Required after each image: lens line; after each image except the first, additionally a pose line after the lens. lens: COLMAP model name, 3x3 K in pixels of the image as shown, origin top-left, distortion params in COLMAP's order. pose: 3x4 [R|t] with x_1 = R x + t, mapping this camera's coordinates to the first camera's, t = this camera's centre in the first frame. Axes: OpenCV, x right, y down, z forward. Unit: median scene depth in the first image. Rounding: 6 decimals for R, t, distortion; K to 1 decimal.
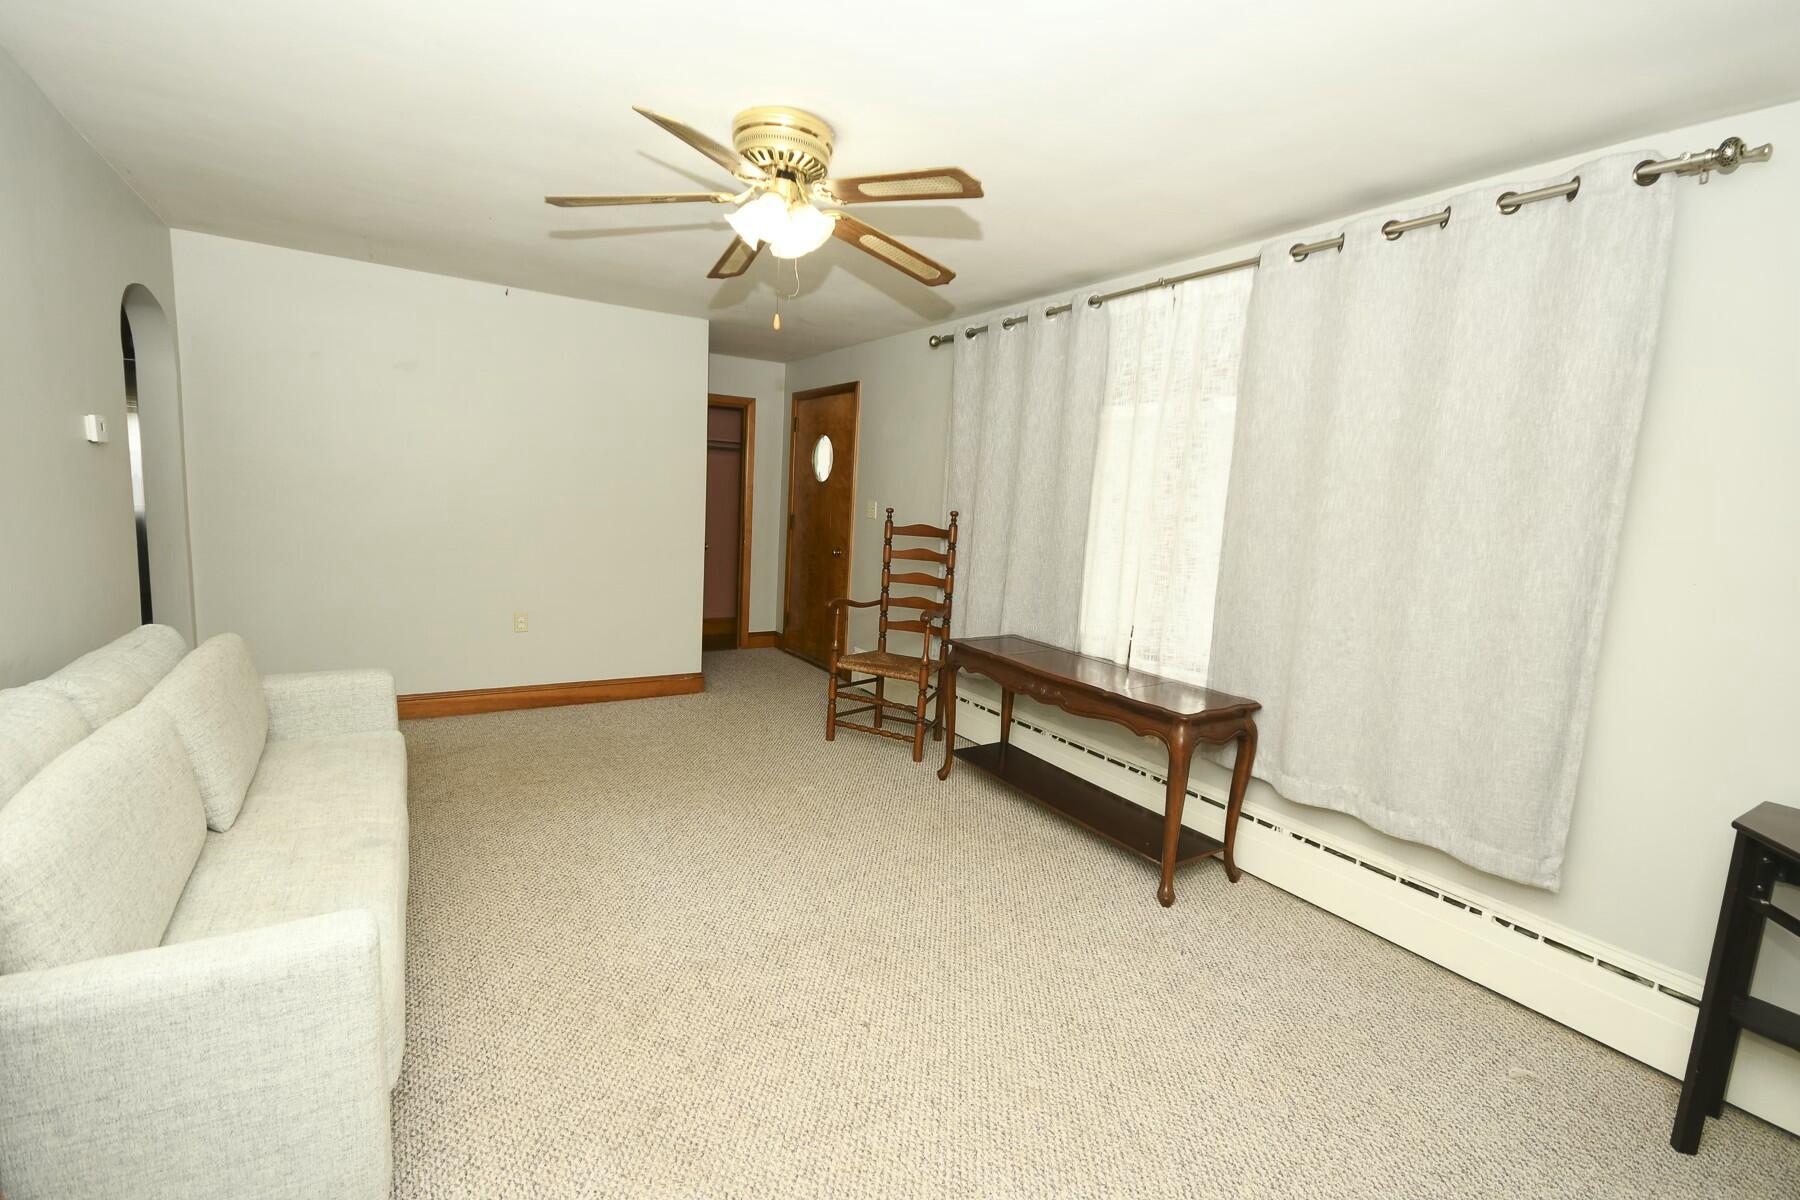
lens RADIAL K [[785.1, 0, 891.4], [0, 785.1, 604.0], [0, 0, 1]] dist [0.033429, -0.017129]
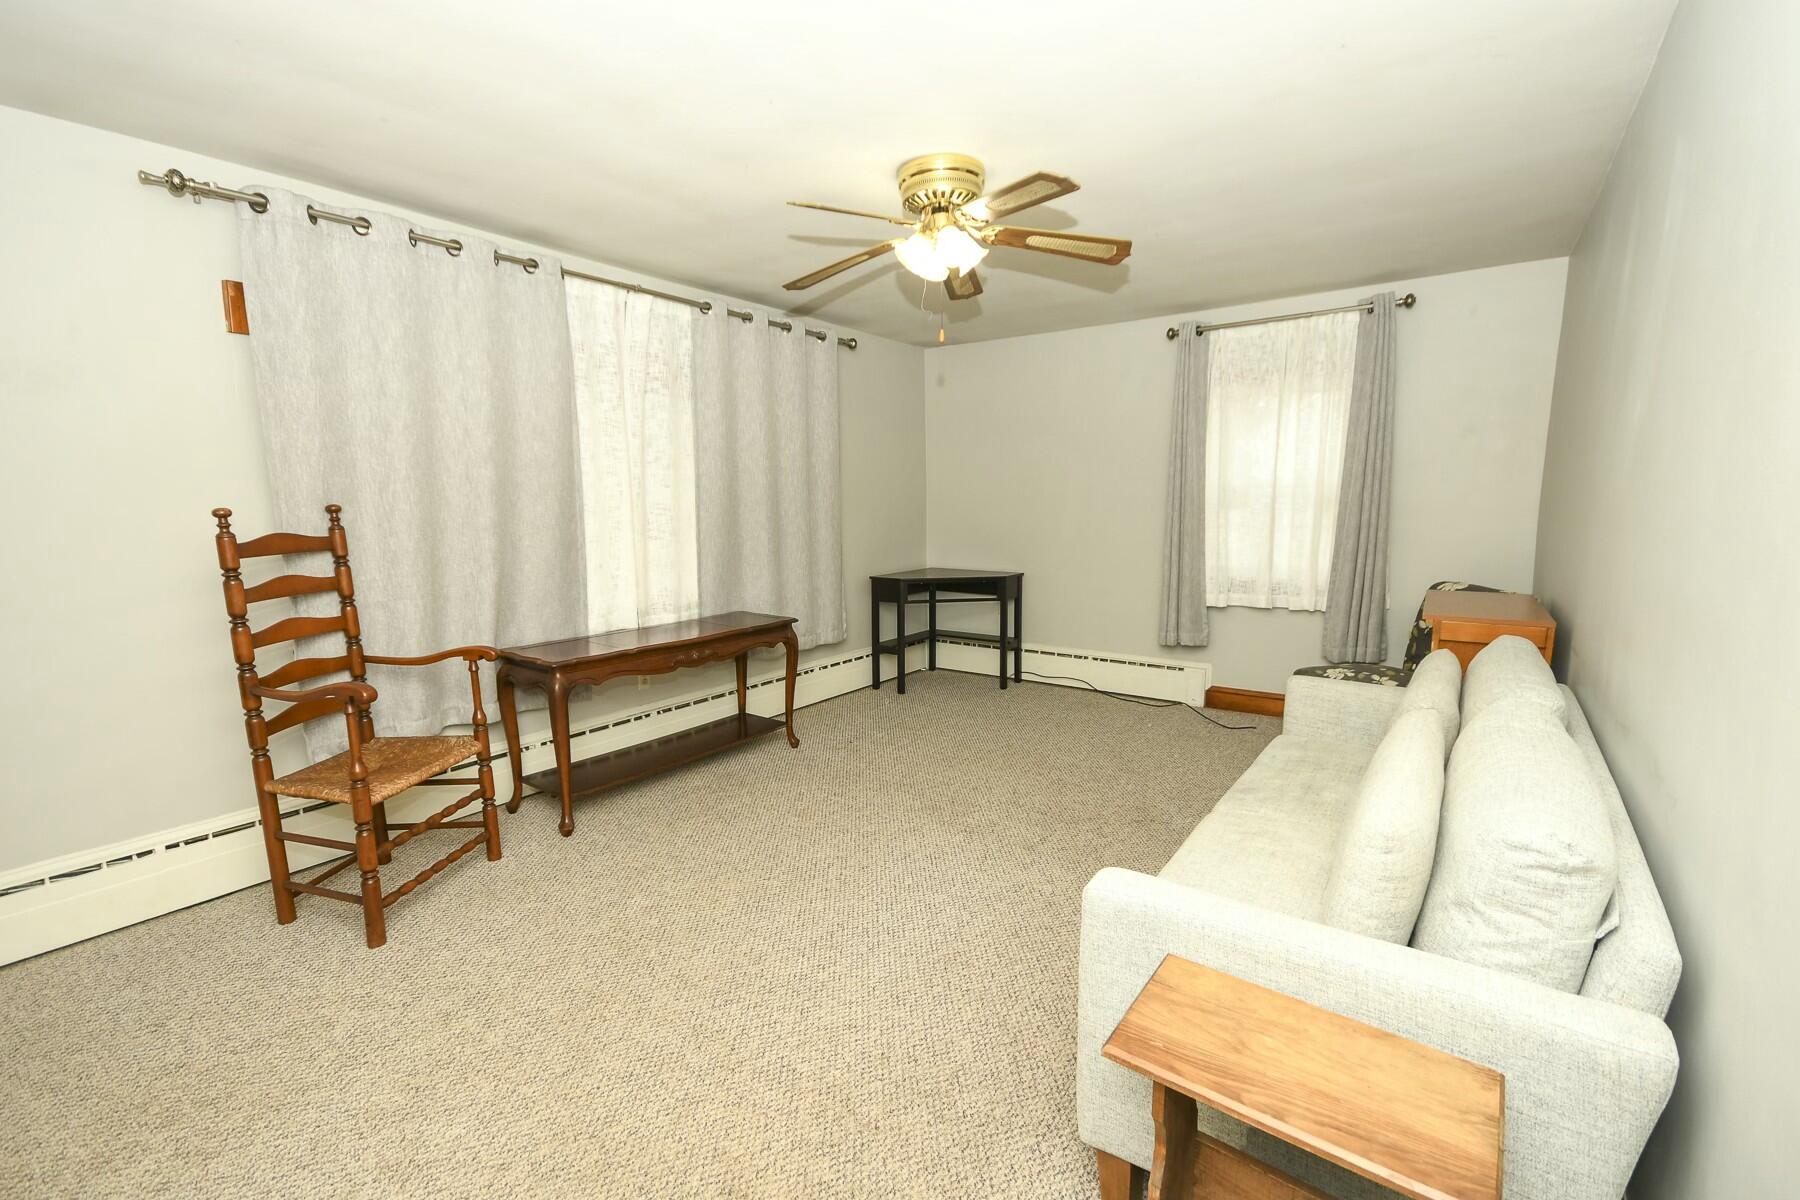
lens RADIAL K [[785.1, 0, 891.4], [0, 785.1, 604.0], [0, 0, 1]] dist [0.033429, -0.017129]
pose [[-0.354305, -0.180658, 0.917513, -0.663212], [0.110686, 0.966162, 0.232980, -0.139679], [-0.928556, 0.184102, -0.322320, 0.807480]]
